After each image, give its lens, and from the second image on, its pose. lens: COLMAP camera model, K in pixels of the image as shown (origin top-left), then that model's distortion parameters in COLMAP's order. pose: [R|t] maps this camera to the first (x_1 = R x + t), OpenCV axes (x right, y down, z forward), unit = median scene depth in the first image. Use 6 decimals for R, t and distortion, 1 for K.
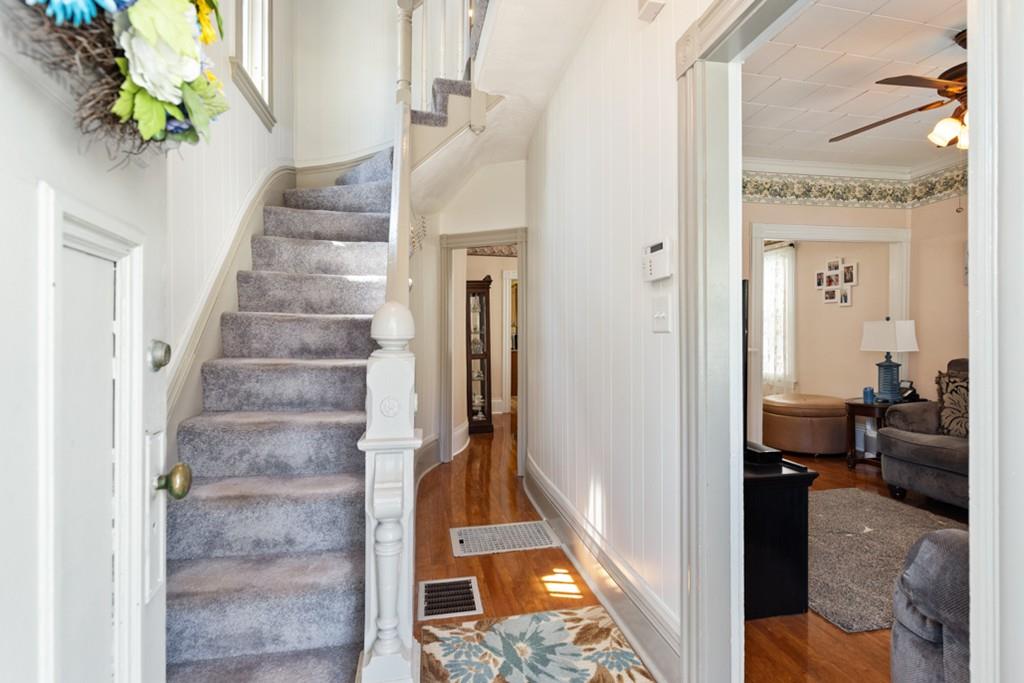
lens RADIAL K [[512.7, 0, 518.5], [0, 512.7, 338.7], [0, 0, 1]] dist [0.003189, -0.000222]
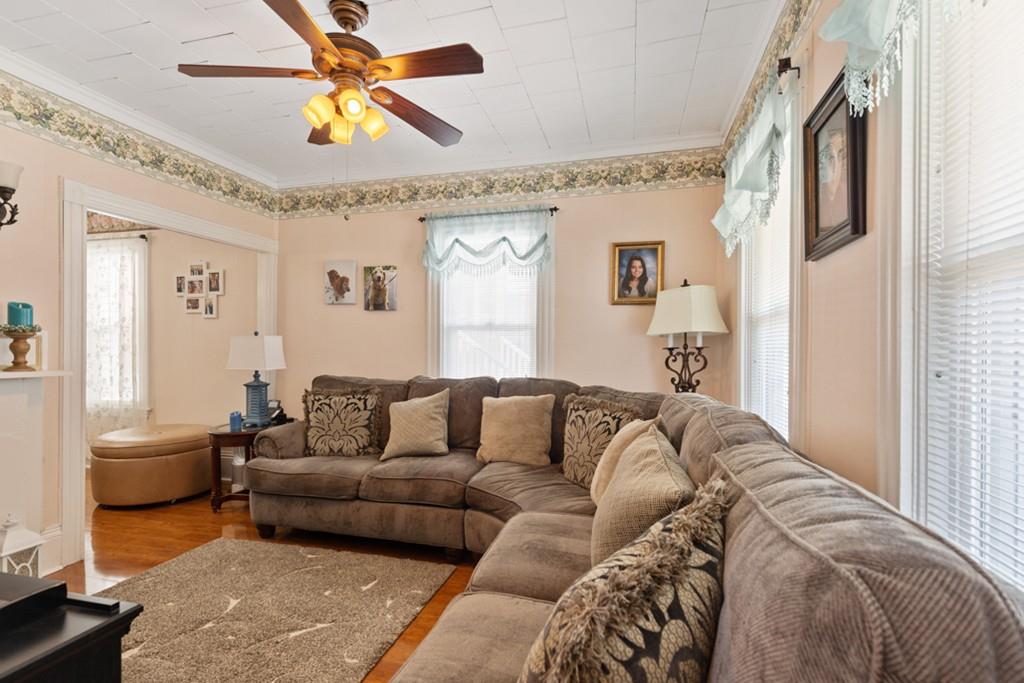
lens RADIAL K [[487.6, 0, 521.1], [0, 487.6, 351.9], [0, 0, 1]] dist [0.002147, -0.002336]
pose [[0.432417, 0.001859, 0.901672, 0.148169], [0.002920, 0.999990, -0.003462, -0.002300], [-0.901669, 0.004130, 0.432407, 0.210191]]
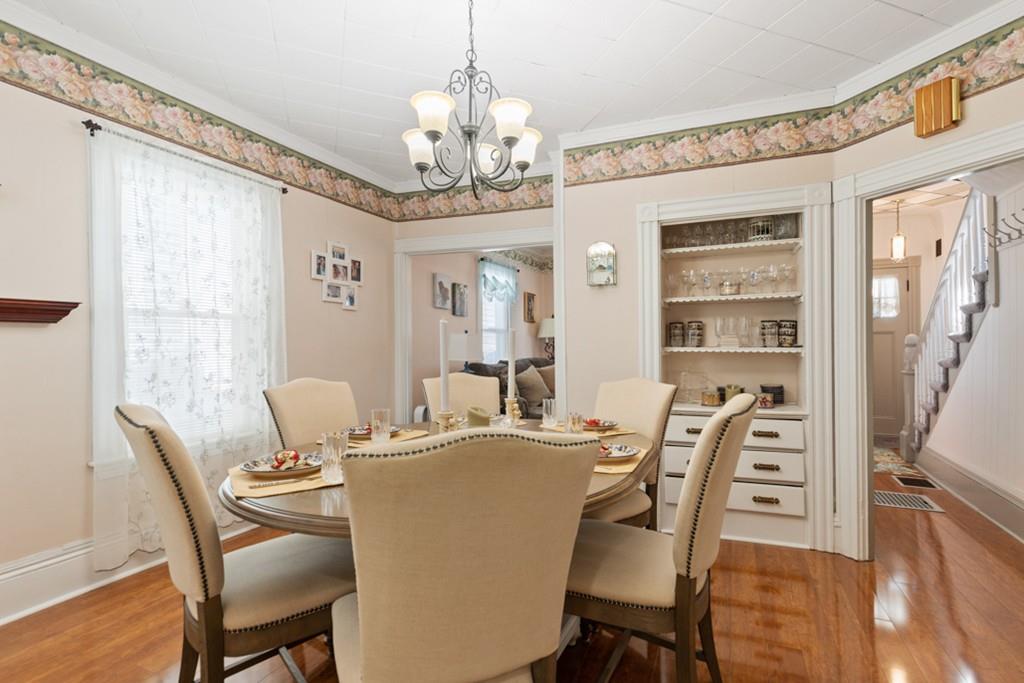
lens RADIAL K [[512.7, 0, 509.9], [0, 512.7, 345.1], [0, 0, 1]] dist [0.003189, -0.000222]
pose [[-0.810928, 0.007745, 0.585094, -0.015806], [0.011067, 0.999937, 0.002102, -0.010589], [-0.585041, 0.008179, -0.810962, 1.822451]]
